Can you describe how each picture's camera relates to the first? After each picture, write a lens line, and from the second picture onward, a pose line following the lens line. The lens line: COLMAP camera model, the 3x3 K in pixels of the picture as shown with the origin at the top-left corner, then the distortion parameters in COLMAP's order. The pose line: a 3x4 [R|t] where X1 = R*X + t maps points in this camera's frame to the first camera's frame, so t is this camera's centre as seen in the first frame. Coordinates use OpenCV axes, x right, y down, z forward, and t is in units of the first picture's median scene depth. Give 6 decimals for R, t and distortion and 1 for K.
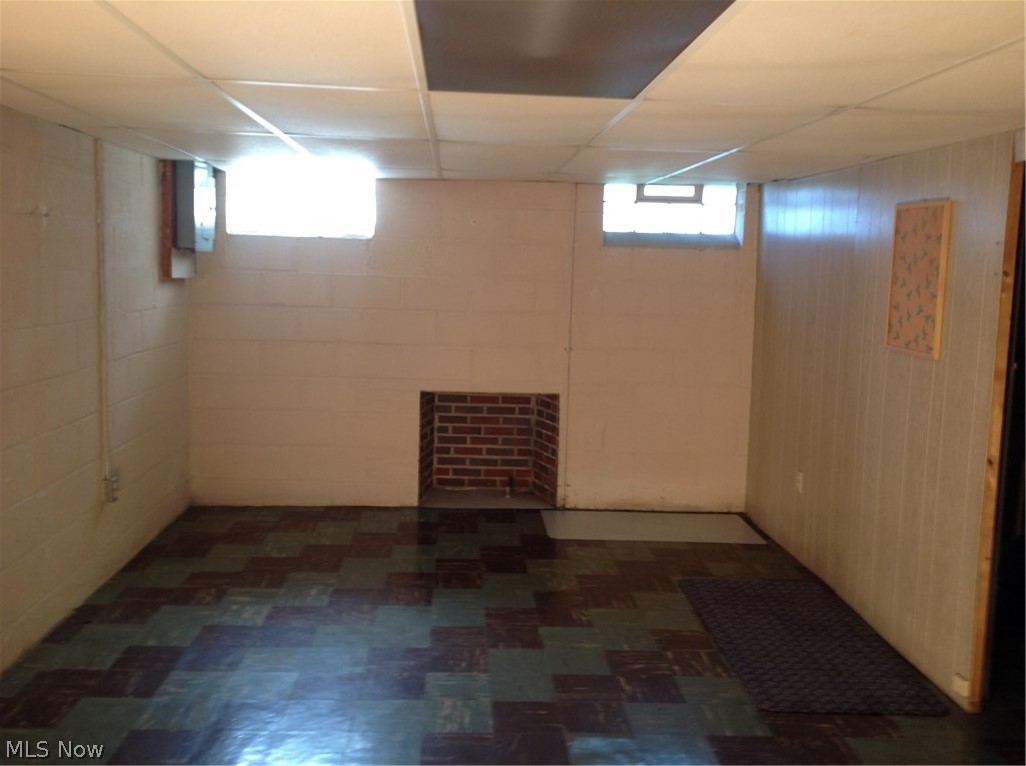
lens RADIAL K [[962.0, 0, 507.3], [0, 962.0, 371.9], [0, 0, 1]] dist [0.149137, -0.301214]
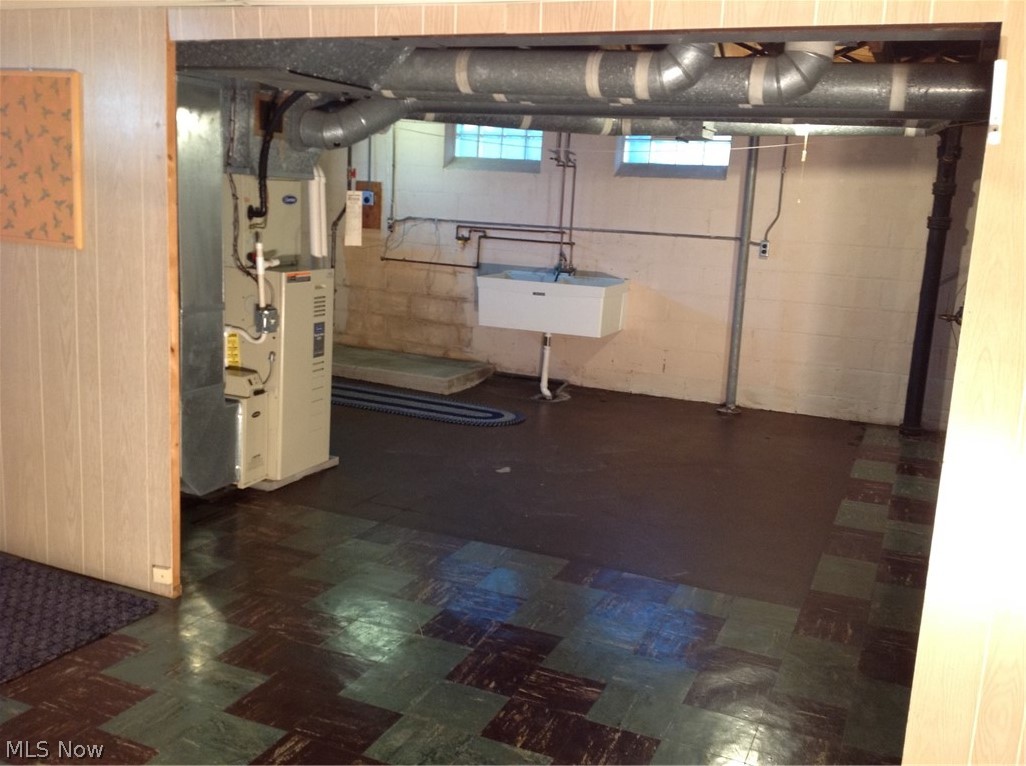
lens RADIAL K [[962.0, 0, 507.3], [0, 962.0, 371.9], [0, 0, 1]] dist [0.149137, -0.301214]
pose [[0.451472, -0.169755, 0.875989, -0.205830], [0.059435, 0.985277, 0.160302, -0.022626], [-0.890303, -0.020308, 0.454915, 0.220497]]
